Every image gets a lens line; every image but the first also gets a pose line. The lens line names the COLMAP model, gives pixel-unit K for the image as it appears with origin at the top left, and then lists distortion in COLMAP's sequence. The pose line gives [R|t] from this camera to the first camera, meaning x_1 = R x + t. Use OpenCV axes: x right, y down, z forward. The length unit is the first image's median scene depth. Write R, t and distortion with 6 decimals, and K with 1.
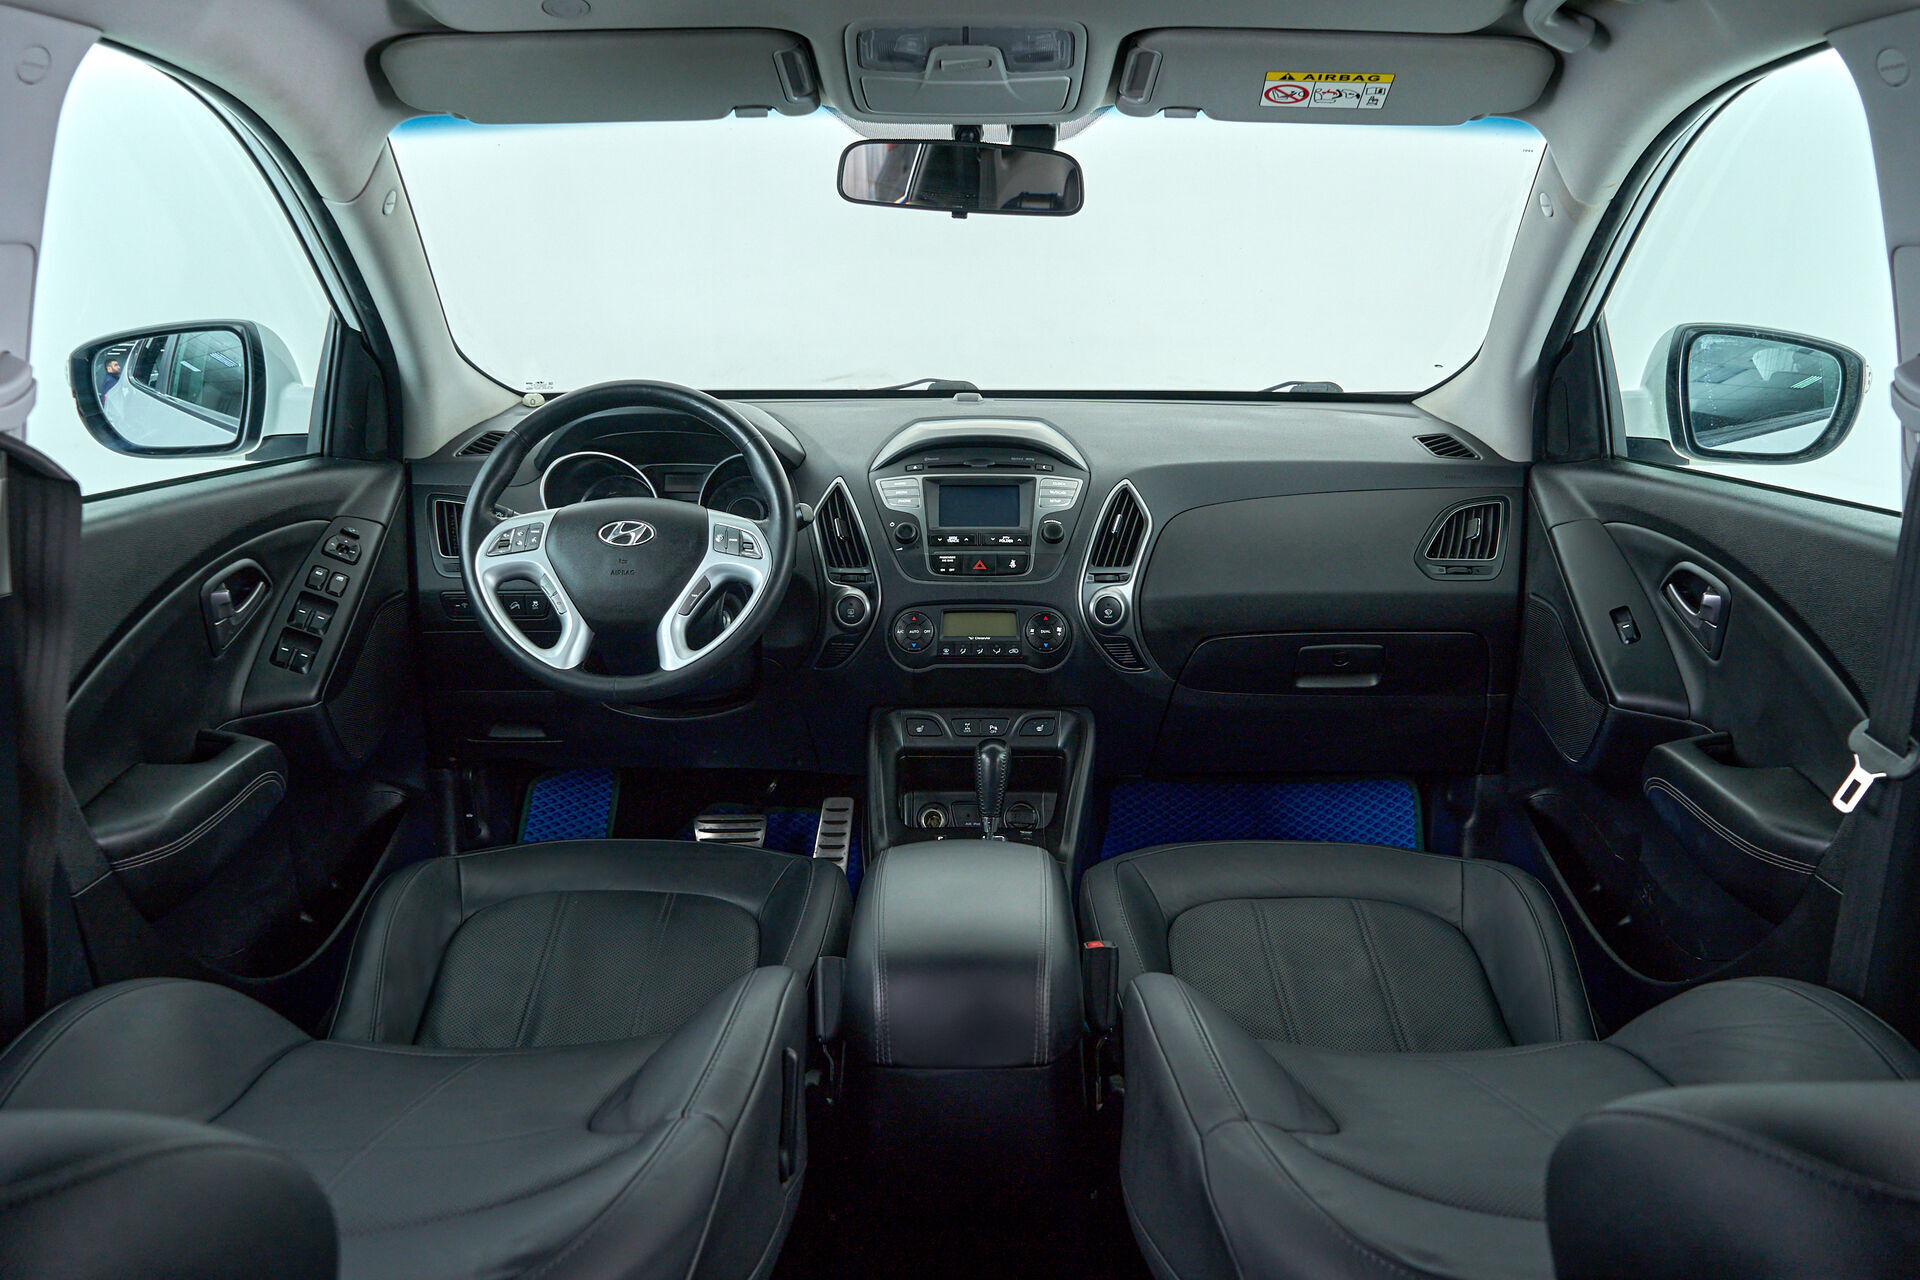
lens RADIAL K [[1572.4, 0, 960.0], [0, 1572.4, 640.0], [0, 0, 1]] dist [-0.003325, -0.002460]
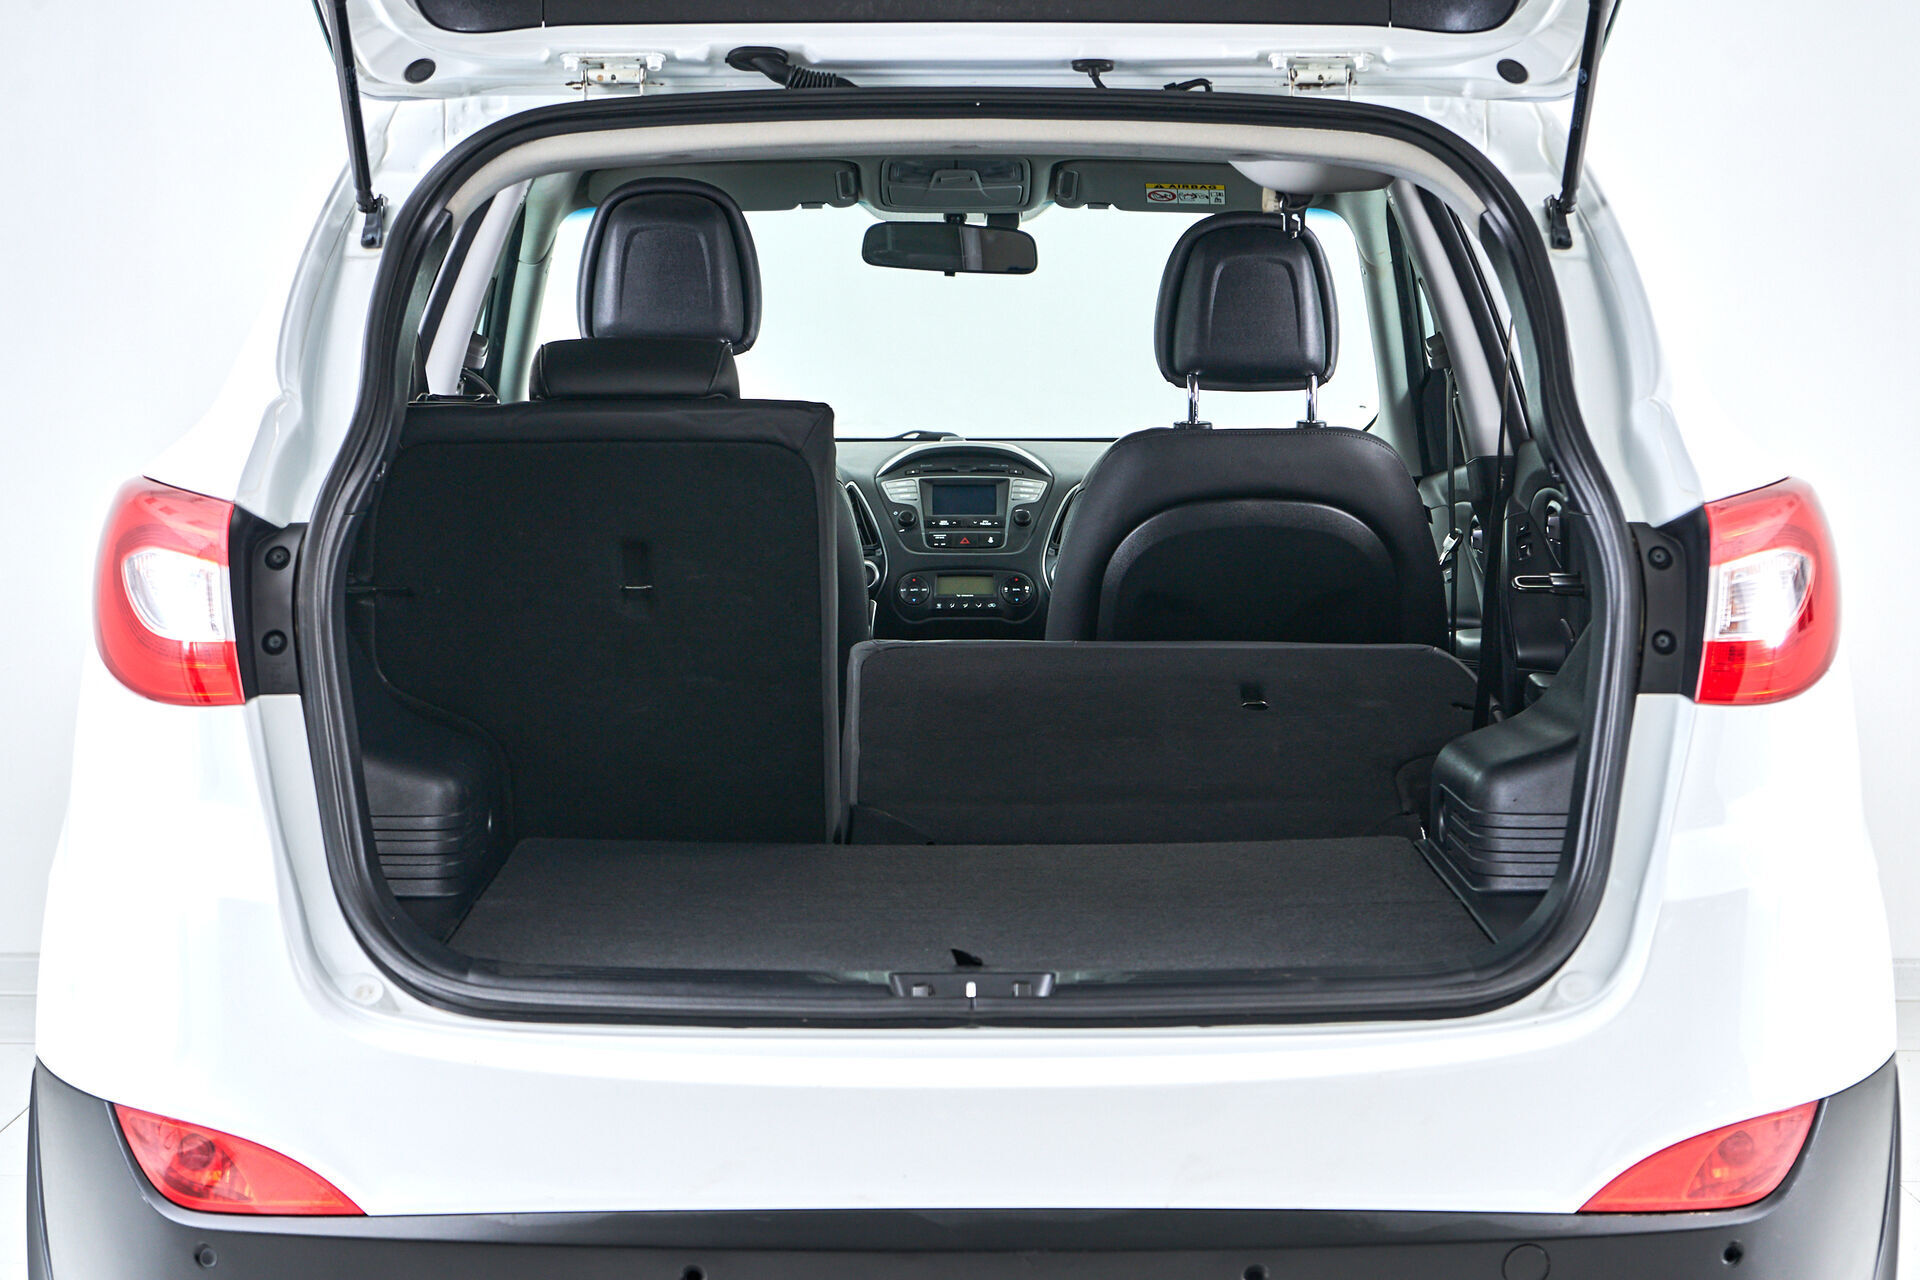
lens RADIAL K [[3787.8, 0, 960.0], [0, 3787.8, 640.0], [0, 0, 1]] dist [0.030357, 0.062623]
pose [[0.999897, -0.000799, 0.014335, -0.035701], [0.003461, 0.982424, -0.186630, 0.605798], [-0.013934, 0.186660, 0.982326, -2.009190]]
